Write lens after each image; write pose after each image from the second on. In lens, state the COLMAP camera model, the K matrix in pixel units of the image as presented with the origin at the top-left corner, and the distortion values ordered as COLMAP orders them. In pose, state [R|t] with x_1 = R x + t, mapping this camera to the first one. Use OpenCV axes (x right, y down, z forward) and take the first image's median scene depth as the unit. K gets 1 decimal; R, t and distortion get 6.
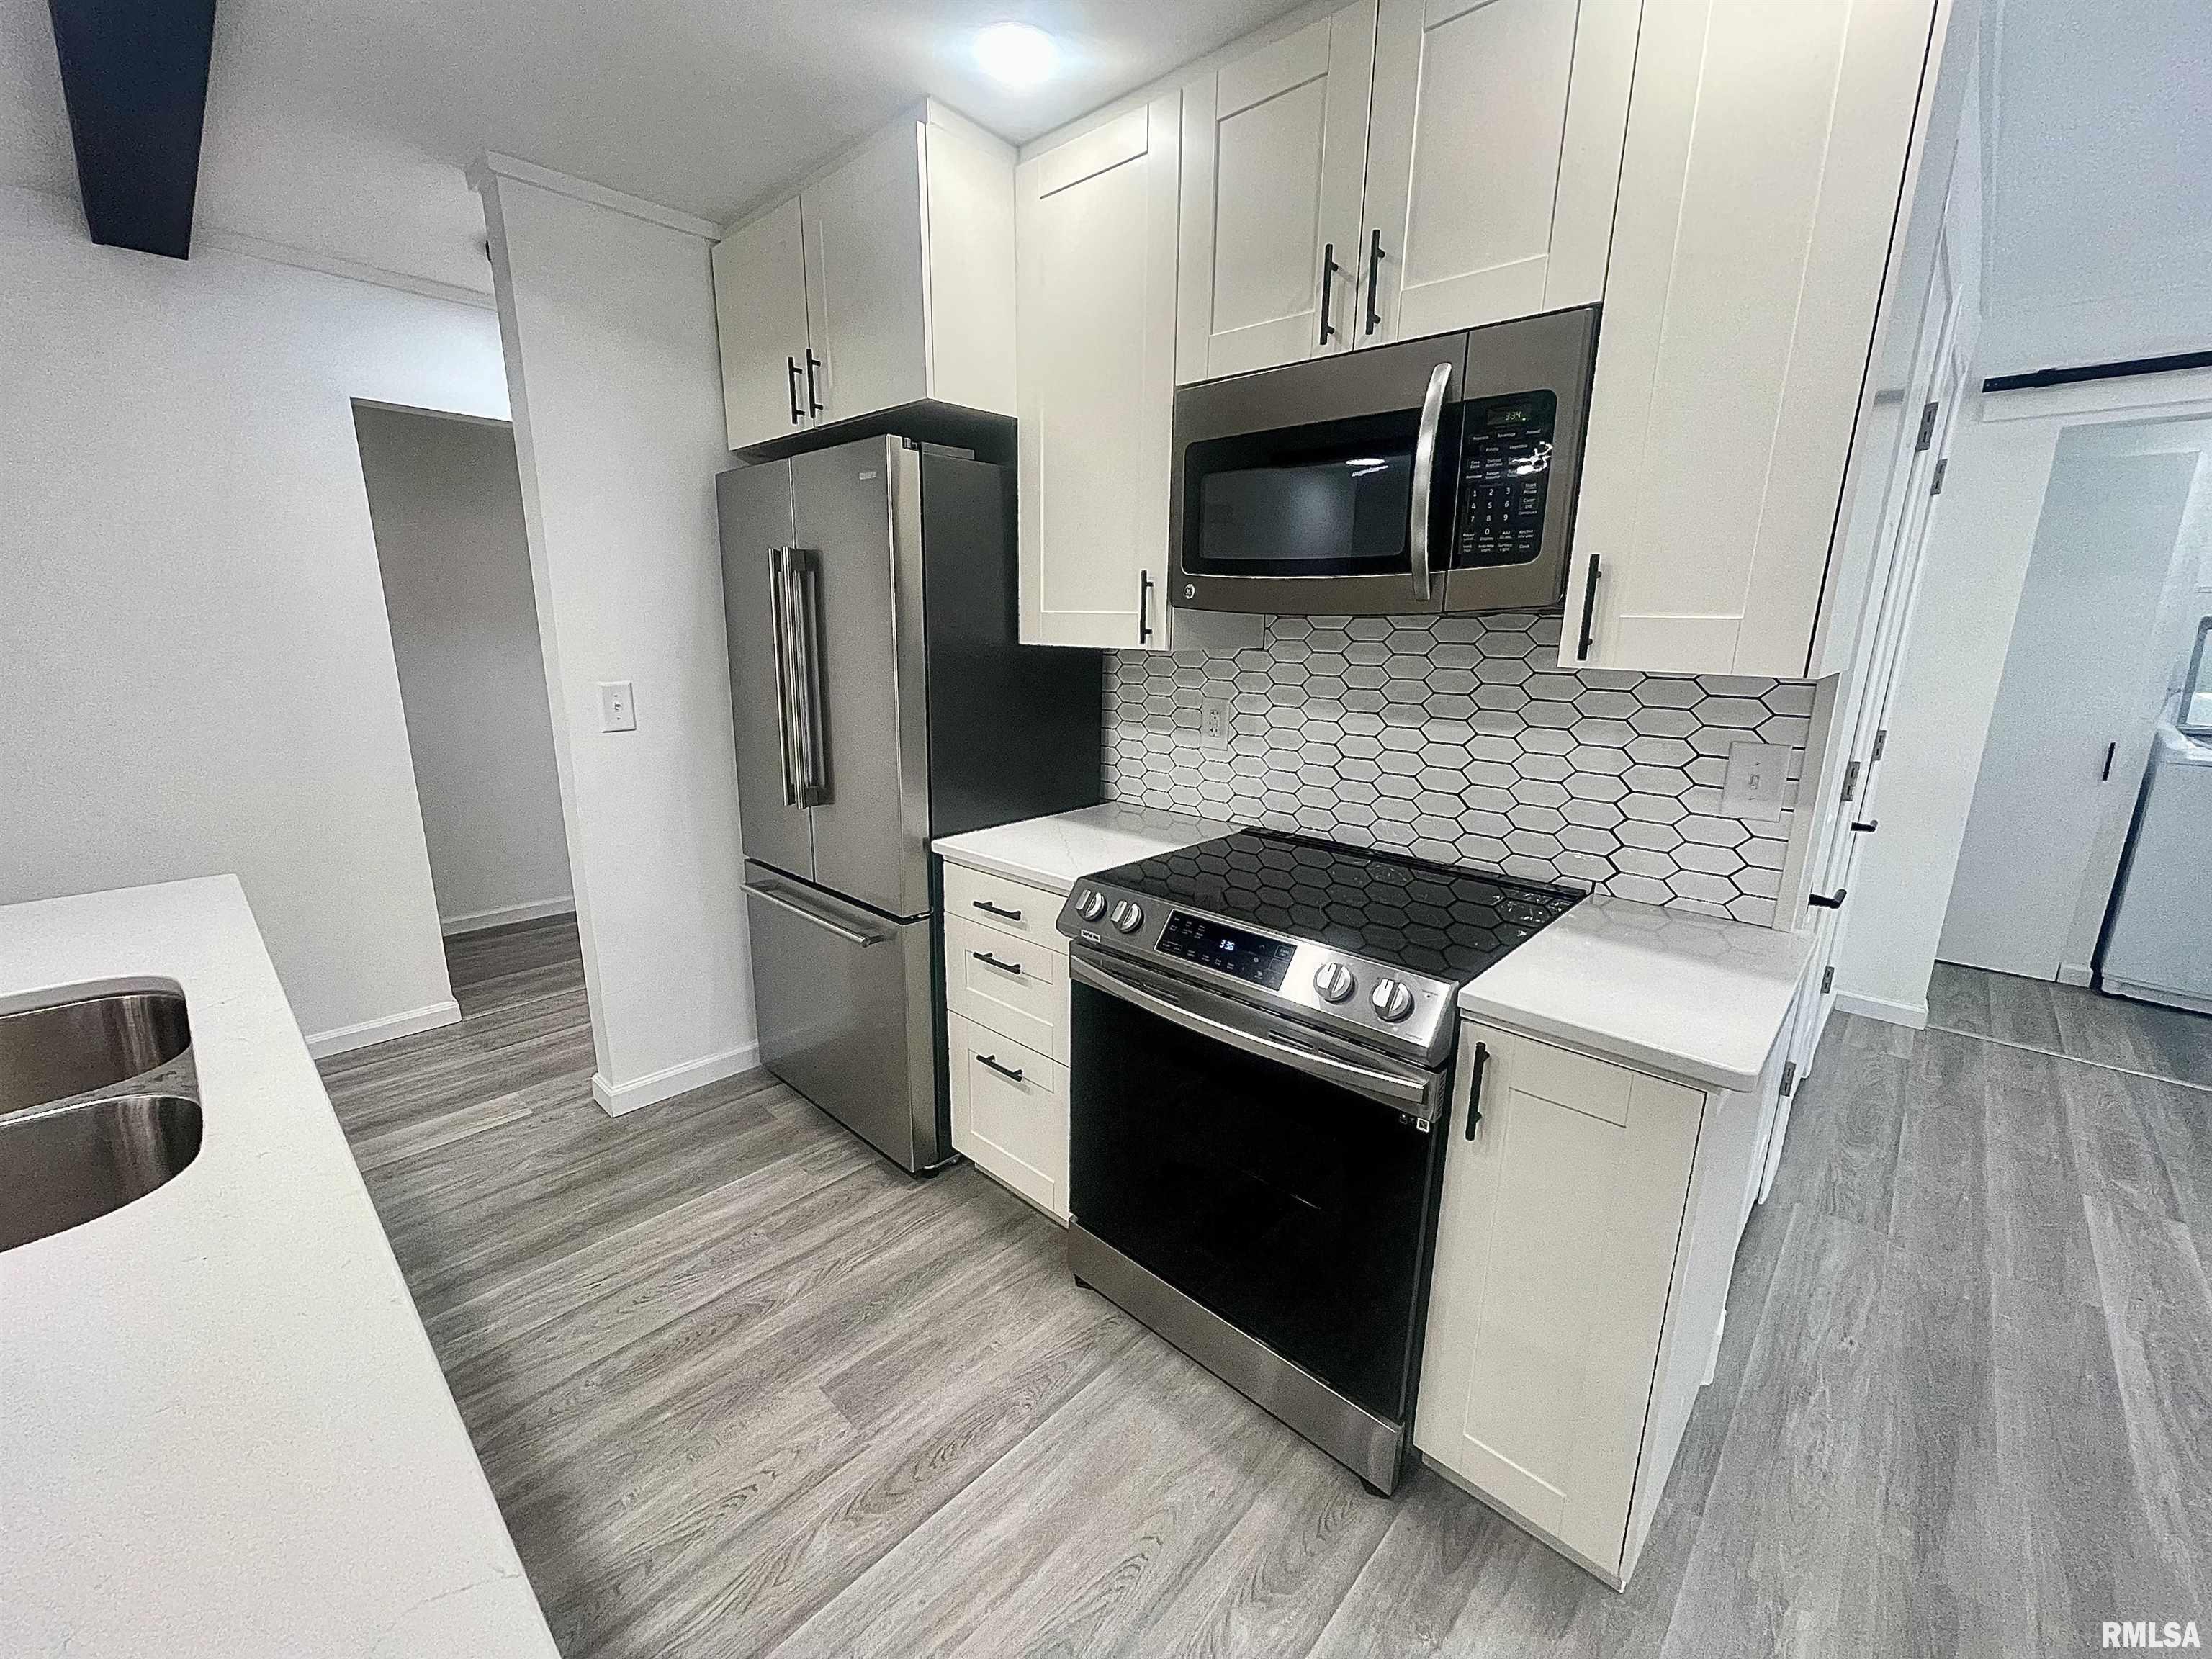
lens RADIAL K [[888.6, 0, 1095.8], [0, 888.6, 833.8], [0, 0, 1]] dist [-0.004624, -0.000279]
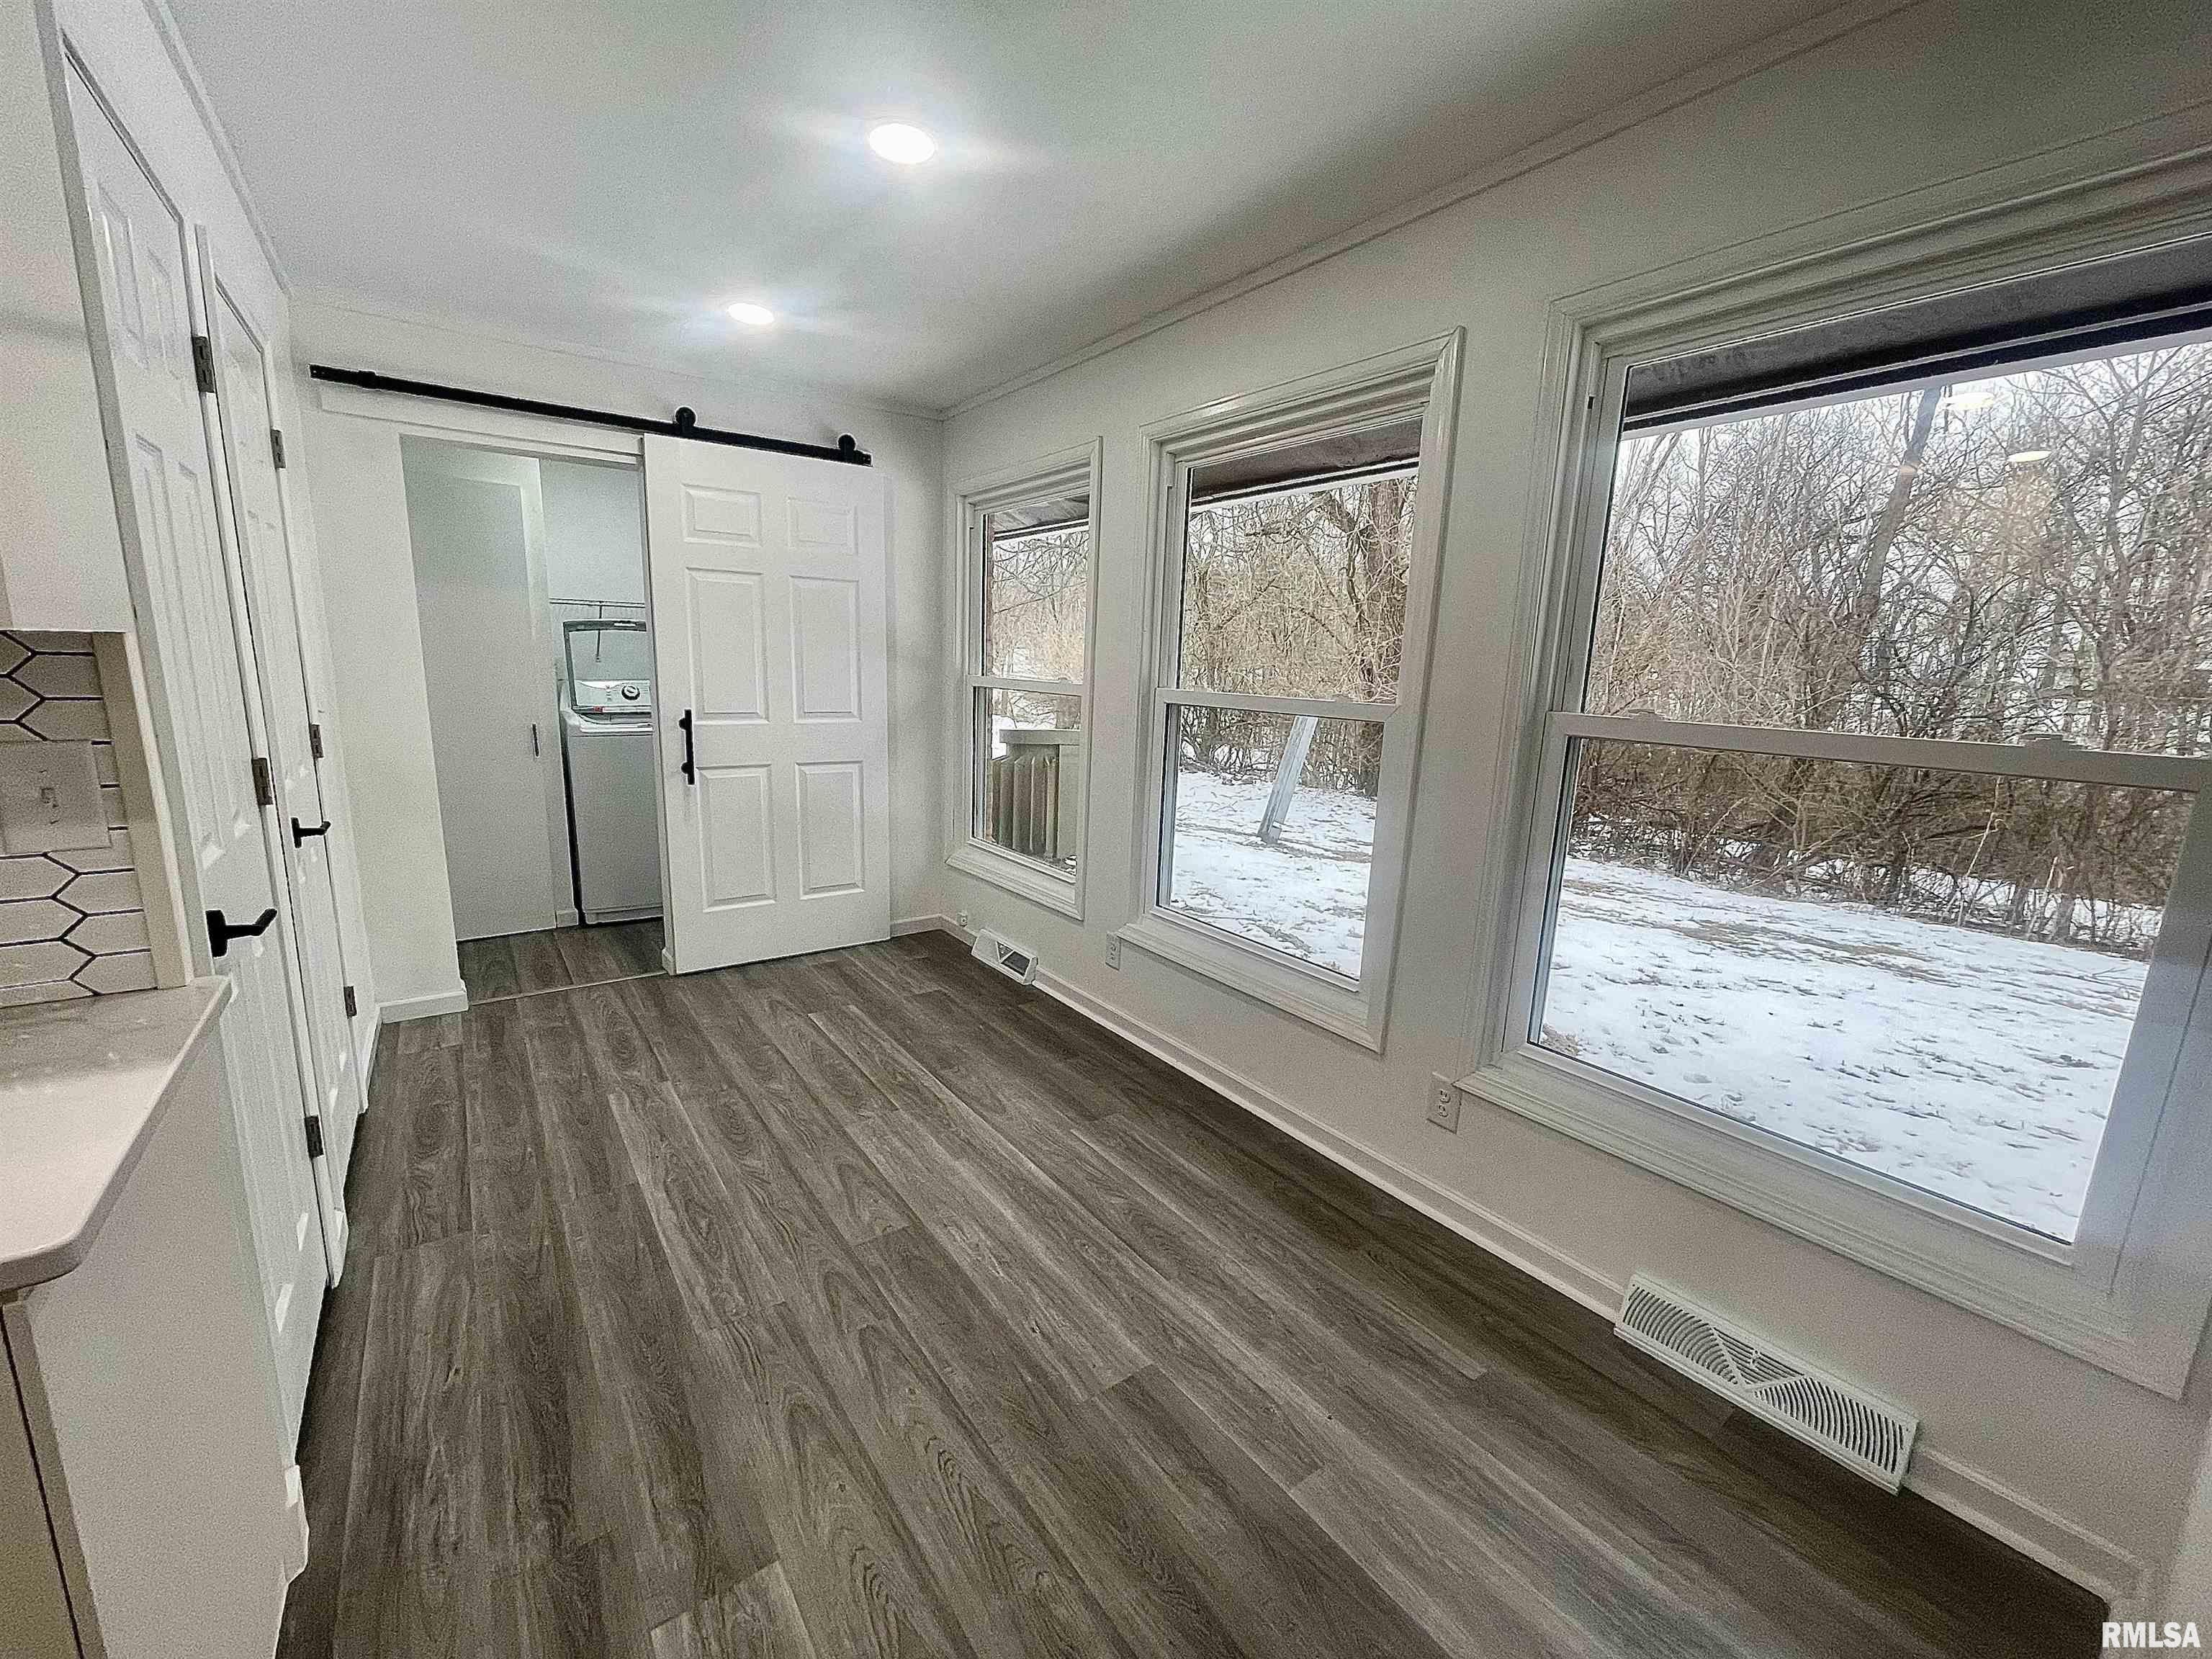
lens RADIAL K [[888.6, 0, 1110.9], [0, 888.6, 828.6], [0, 0, 1]] dist [-0.004624, -0.000279]
pose [[0.166926, -0.182724, 0.968890, 0.164715], [0.199545, 0.968603, 0.148292, 0.021439], [-0.965566, 0.168583, 0.198147, 0.054094]]
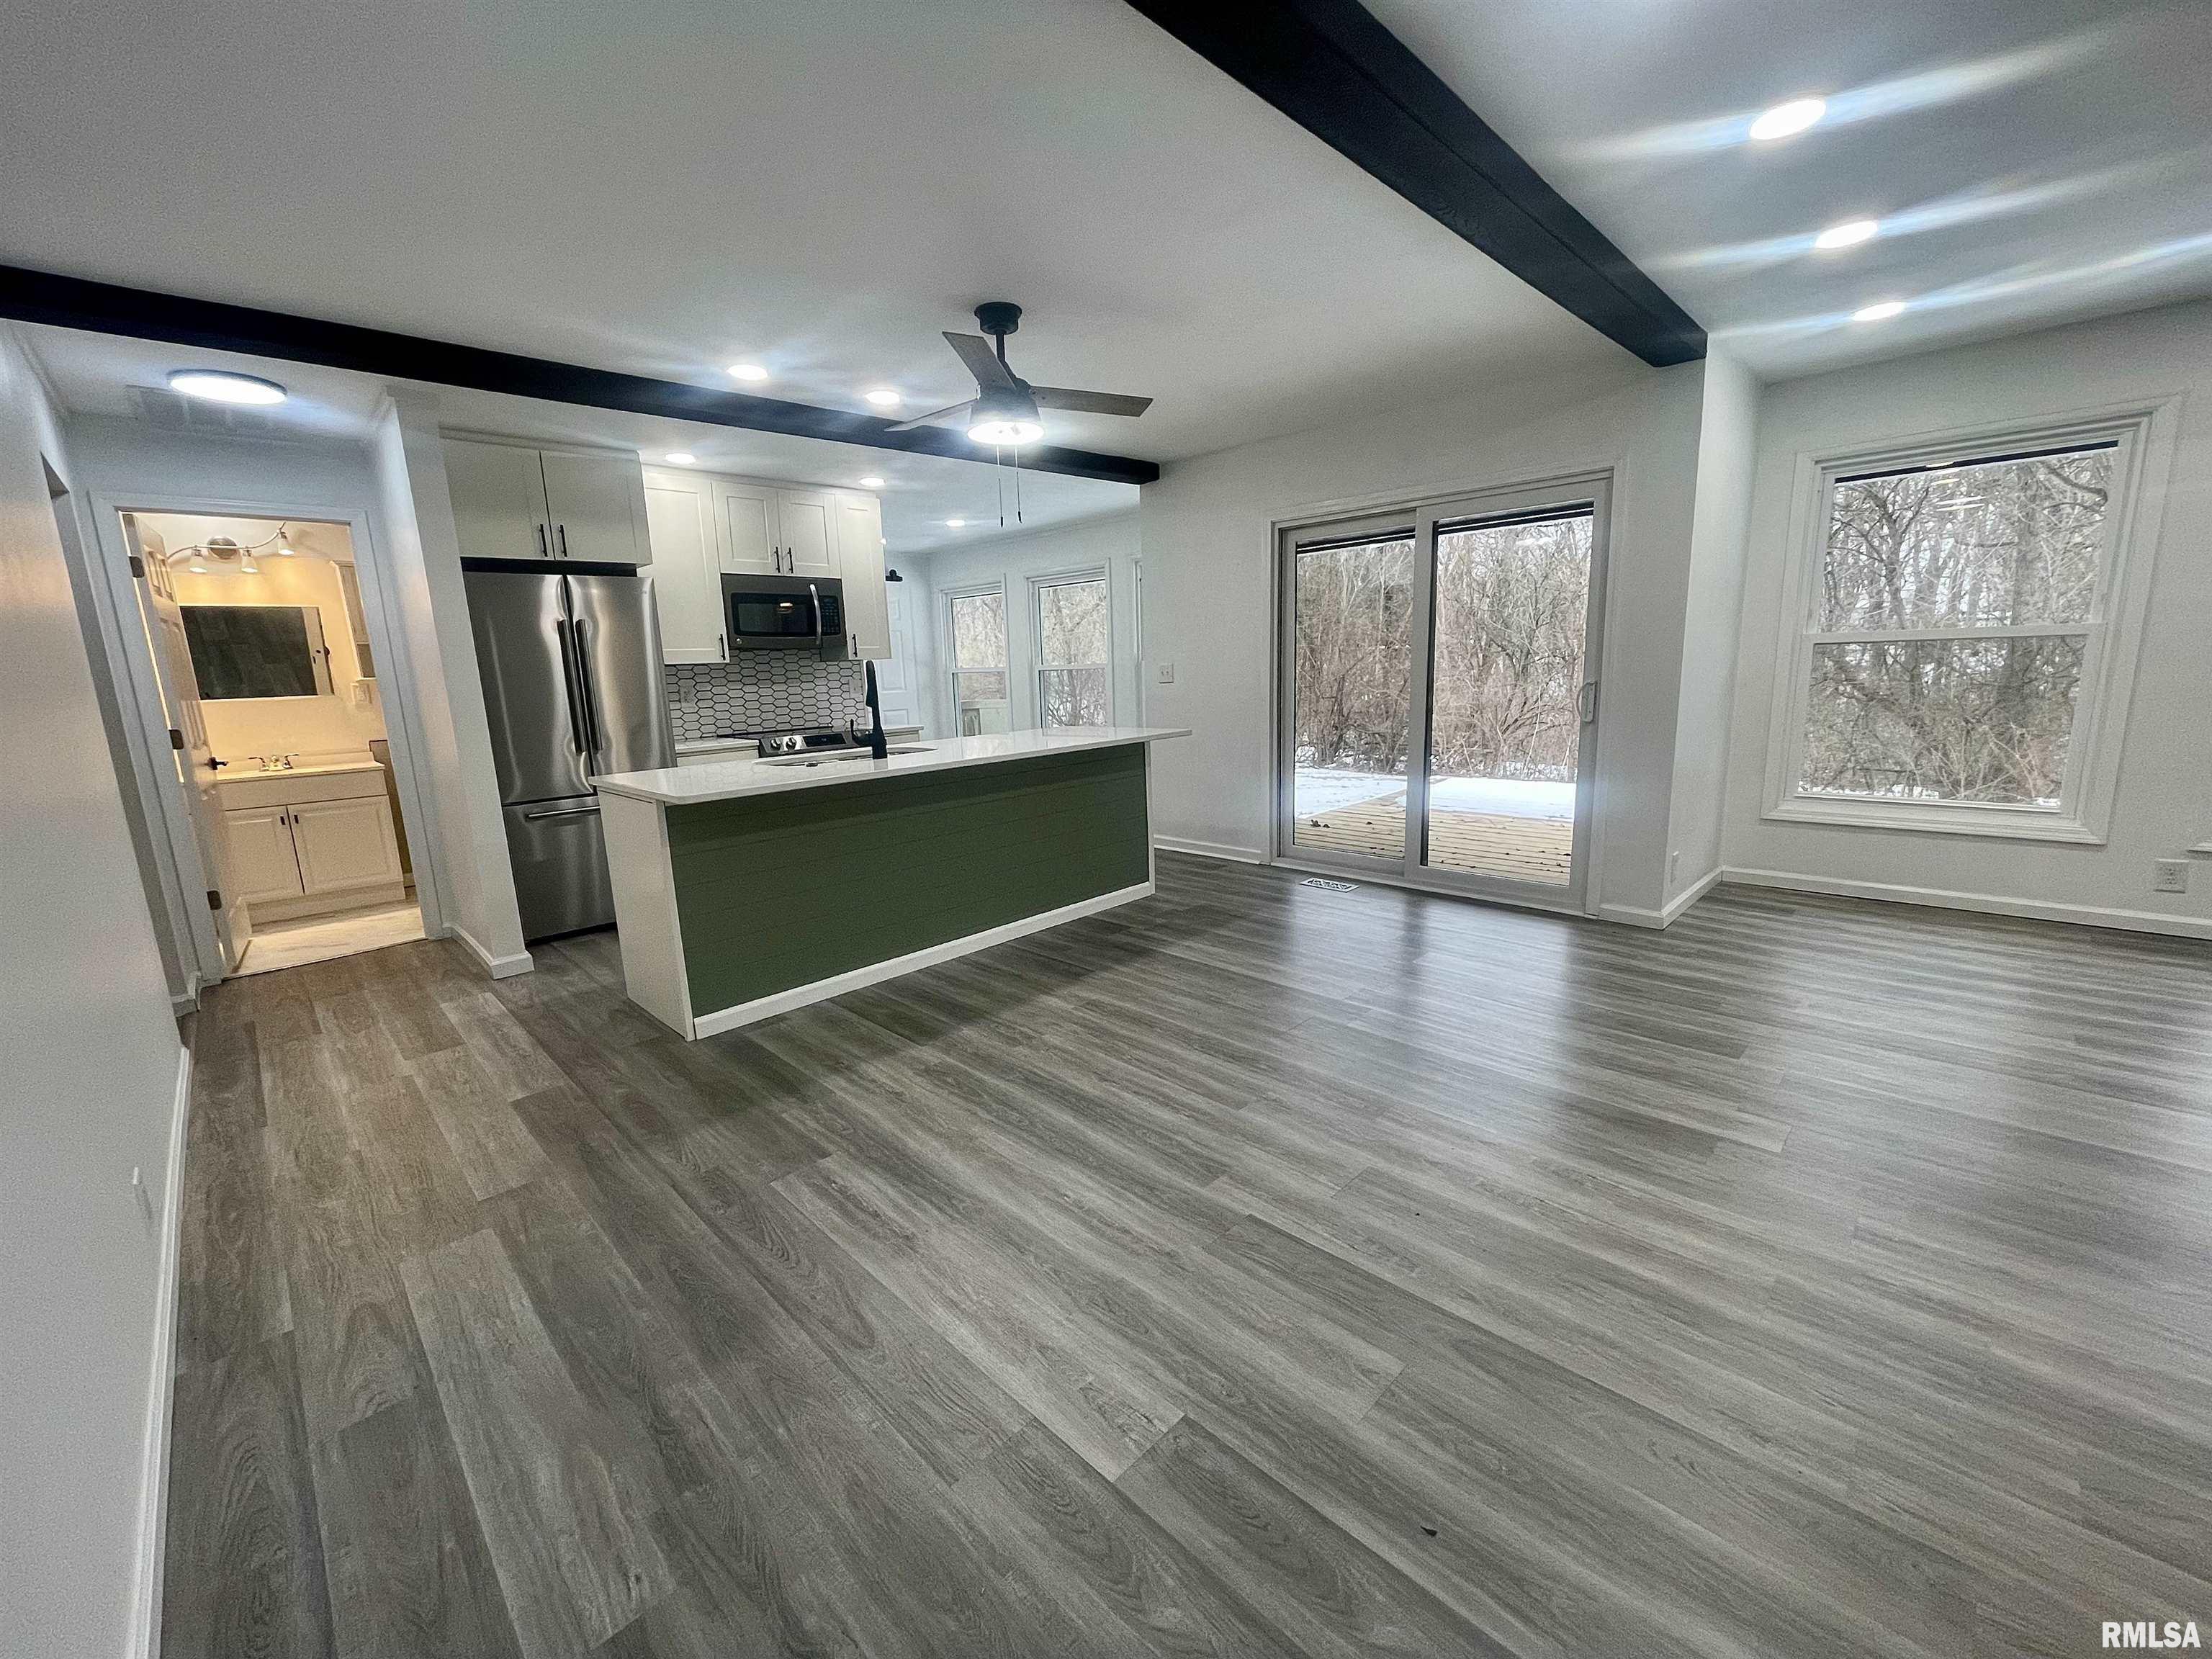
lens RADIAL K [[888.6, 0, 1102.4], [0, 888.6, 841.5], [0, 0, 1]] dist [-0.004624, -0.000279]
pose [[0.025536, -0.205439, 0.978337, -2.714206], [0.272950, 0.942903, 0.190874, 0.108904], [-0.961689, 0.262162, 0.080152, -0.194118]]
